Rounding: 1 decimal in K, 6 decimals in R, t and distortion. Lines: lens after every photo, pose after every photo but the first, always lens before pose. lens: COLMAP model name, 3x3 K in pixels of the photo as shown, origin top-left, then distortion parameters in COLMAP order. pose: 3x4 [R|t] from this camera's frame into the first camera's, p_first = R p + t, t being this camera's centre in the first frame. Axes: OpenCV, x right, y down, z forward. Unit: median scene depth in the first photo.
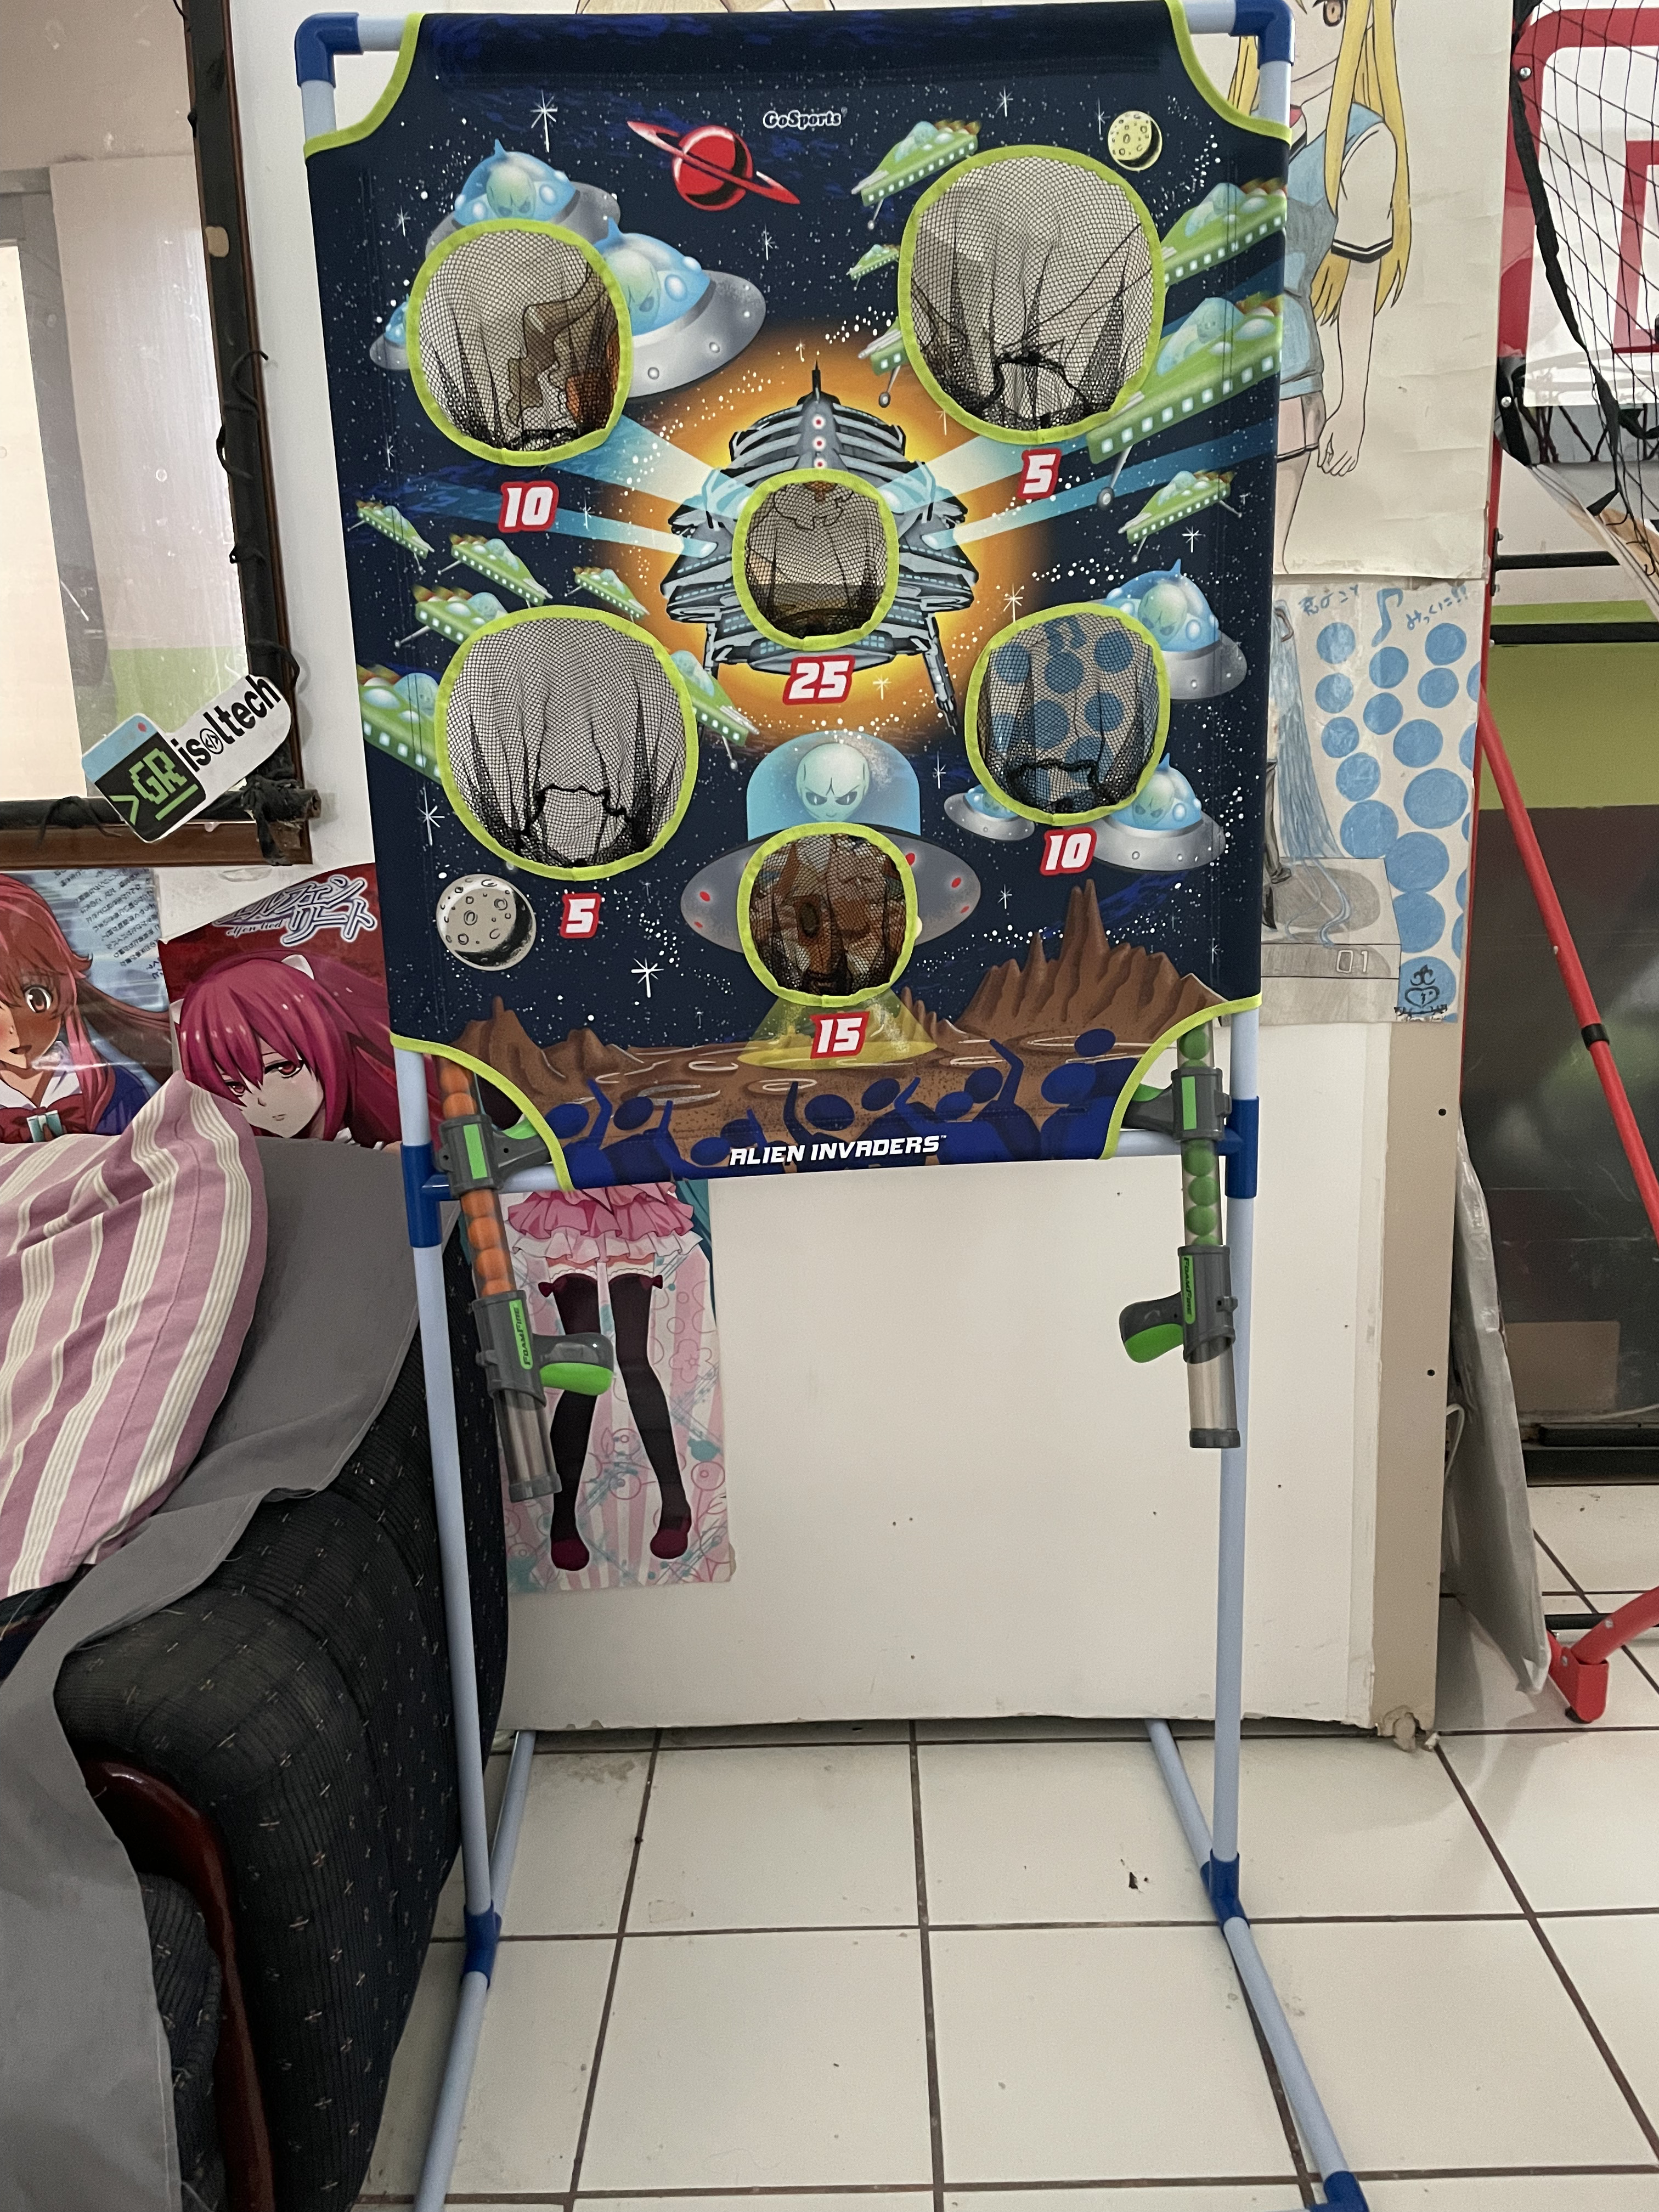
lens RADIAL K [[1662.3, 0, 822.5], [0, 1662.3, 1099.8], [0, 0, 1]] dist [0.018532, -0.040330]
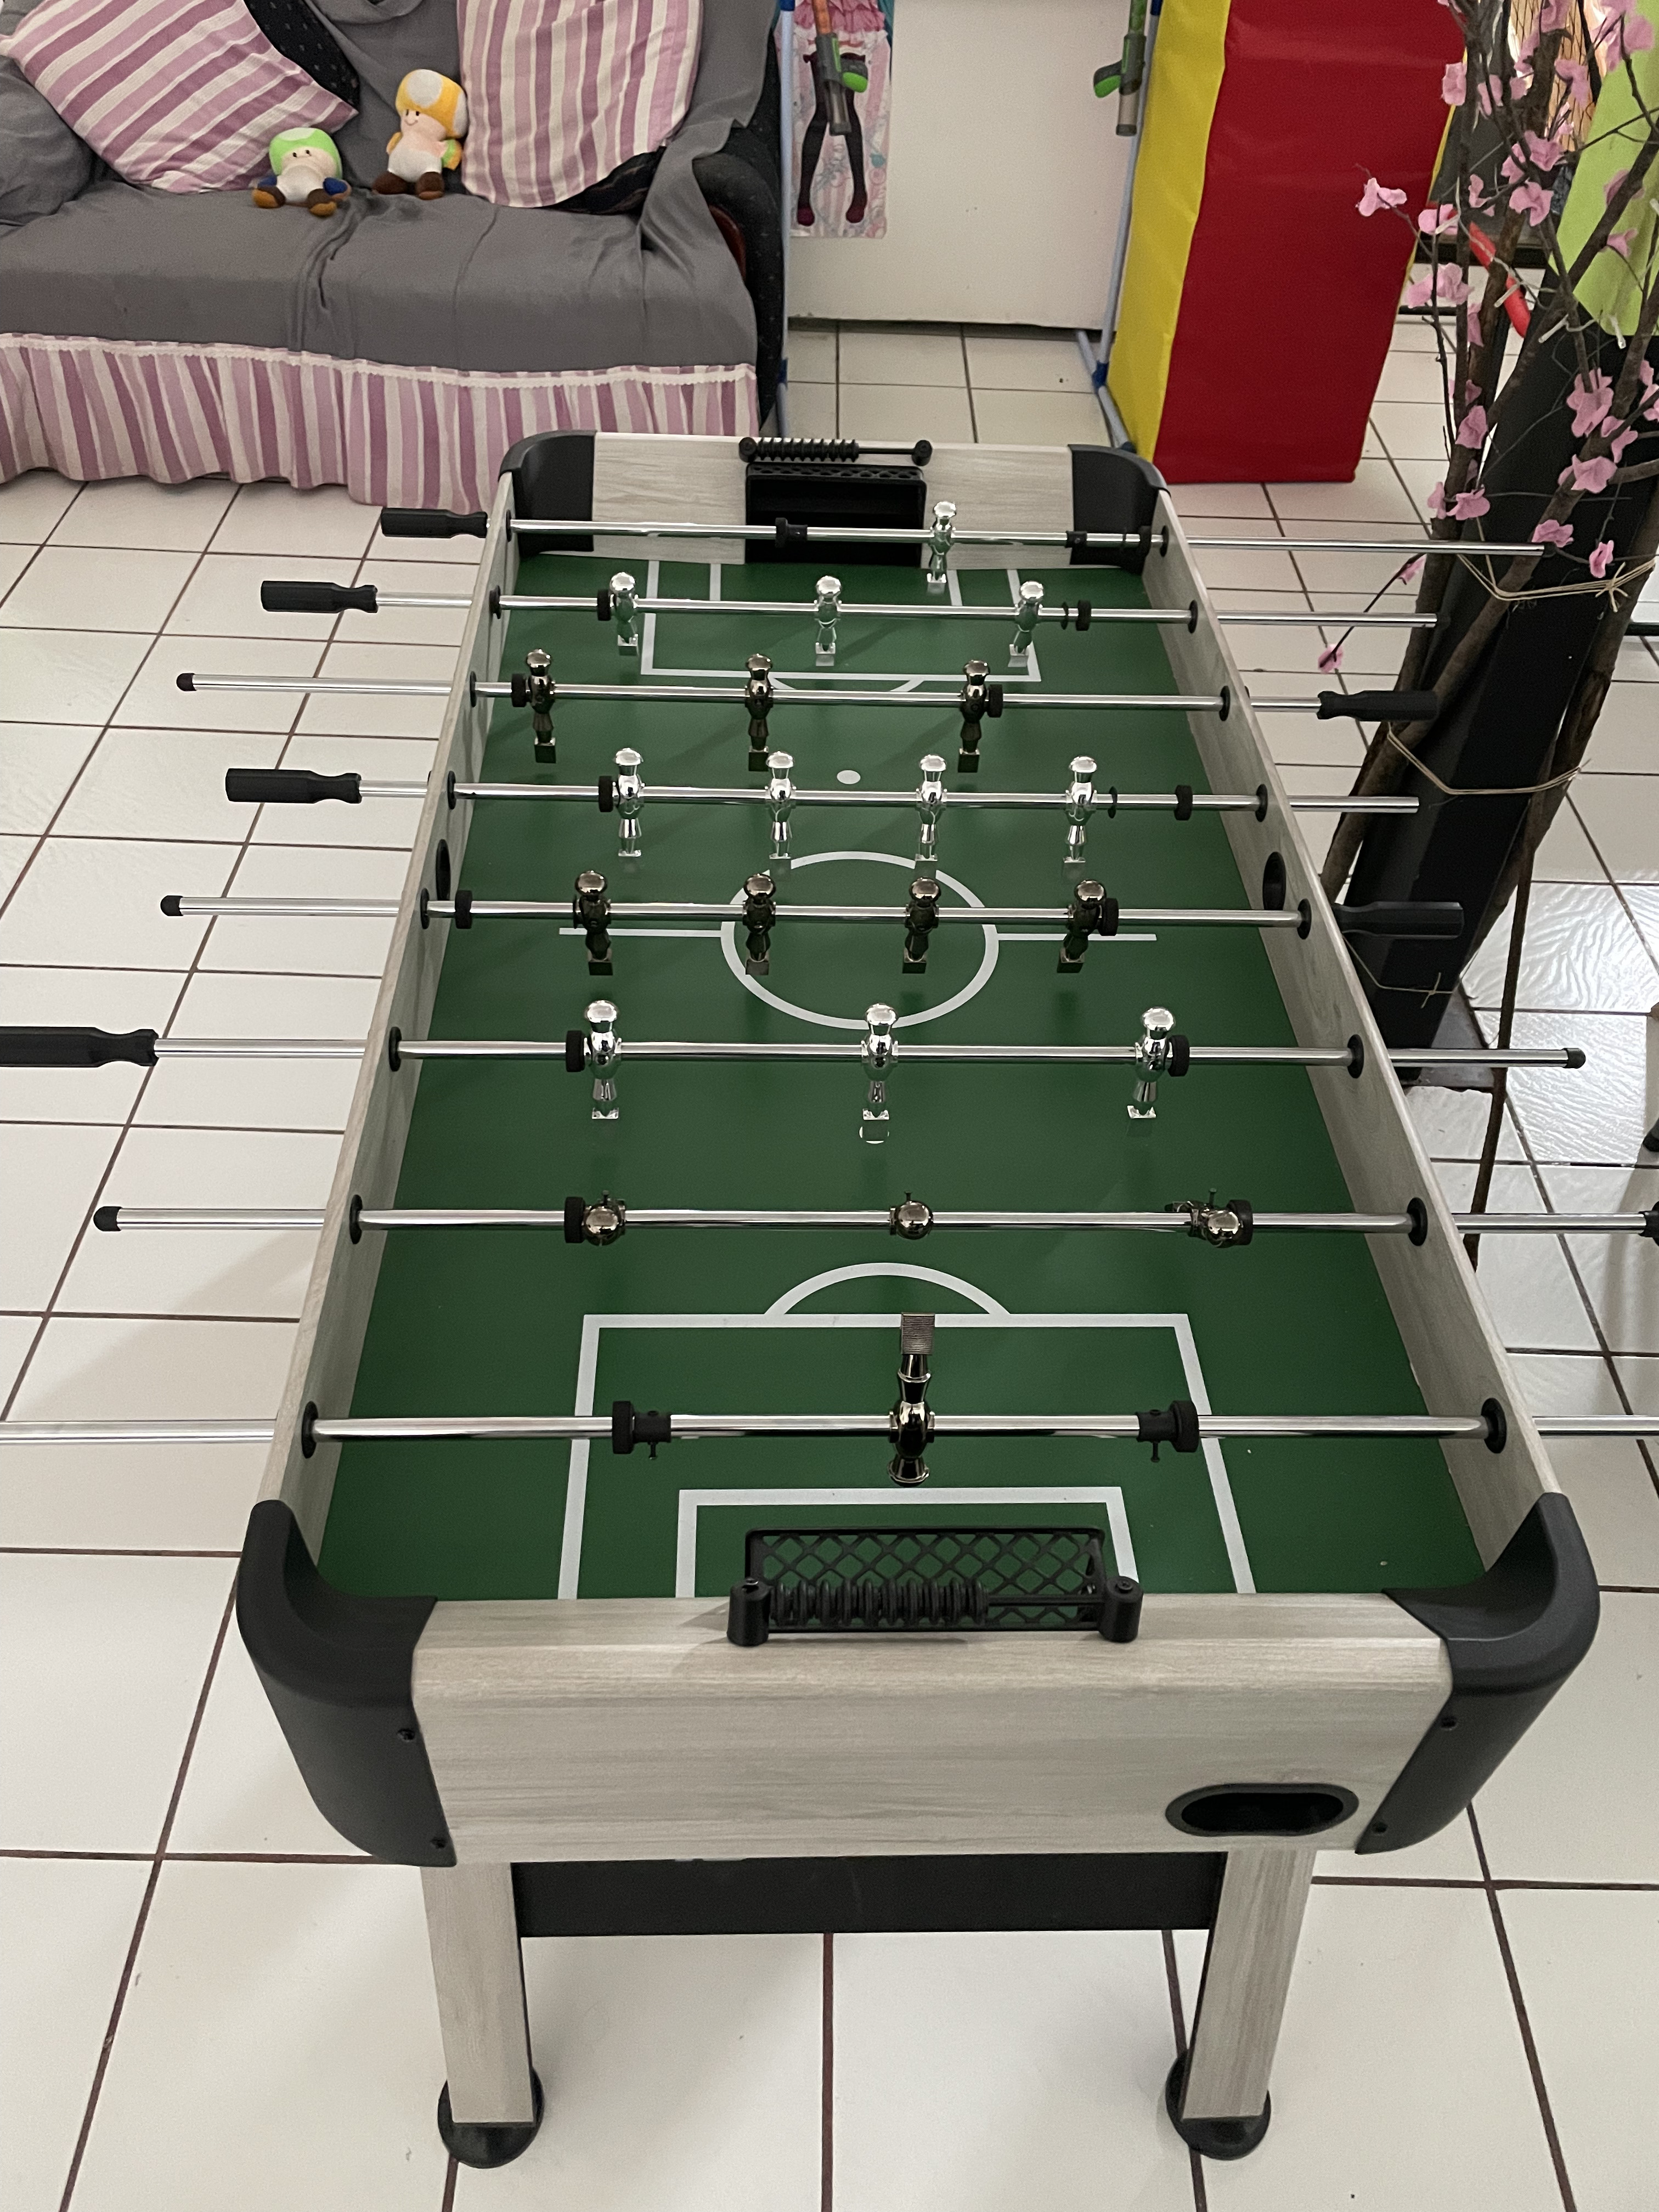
lens RADIAL K [[1662.3, 0, 822.5], [0, 1662.3, 1113.8], [0, 0, 1]] dist [0.018532, -0.040330]
pose [[0.997589, 0.033686, 0.060679, -0.220655], [-0.060782, 0.846083, 0.529574, 0.123530], [-0.033500, -0.531985, 0.846091, -1.312795]]
